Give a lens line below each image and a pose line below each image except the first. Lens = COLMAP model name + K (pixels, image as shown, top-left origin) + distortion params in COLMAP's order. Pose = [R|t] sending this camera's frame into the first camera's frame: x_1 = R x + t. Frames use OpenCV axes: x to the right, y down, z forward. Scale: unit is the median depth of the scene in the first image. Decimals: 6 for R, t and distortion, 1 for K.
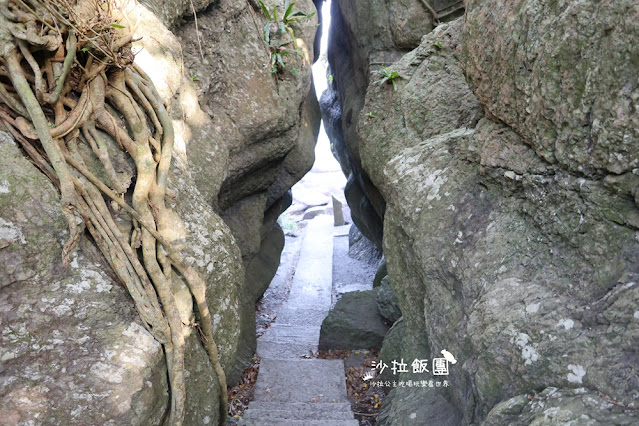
lens RADIAL K [[443.3, 0, 319.2], [0, 443.3, 211.8], [0, 0, 1]] dist [0.012852, -0.007966]
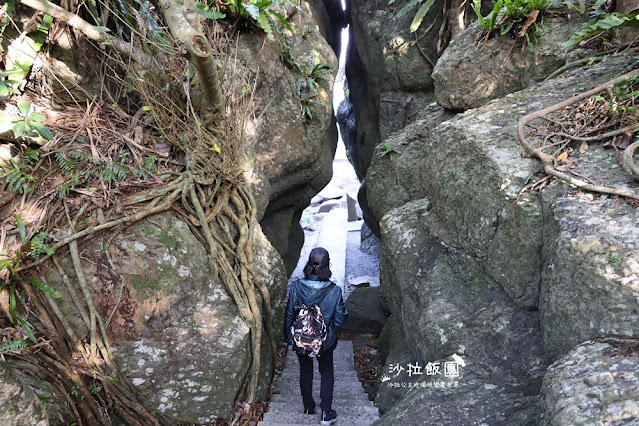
lens RADIAL K [[443.3, 0, 319.1], [0, 443.3, 215.1], [0, 0, 1]] dist [0.012852, -0.007966]
pose [[0.999312, 0.020255, -0.031056, -0.020545], [-0.018853, 0.998819, 0.044775, -0.175743], [0.031926, -0.044159, 0.998514, -0.548596]]
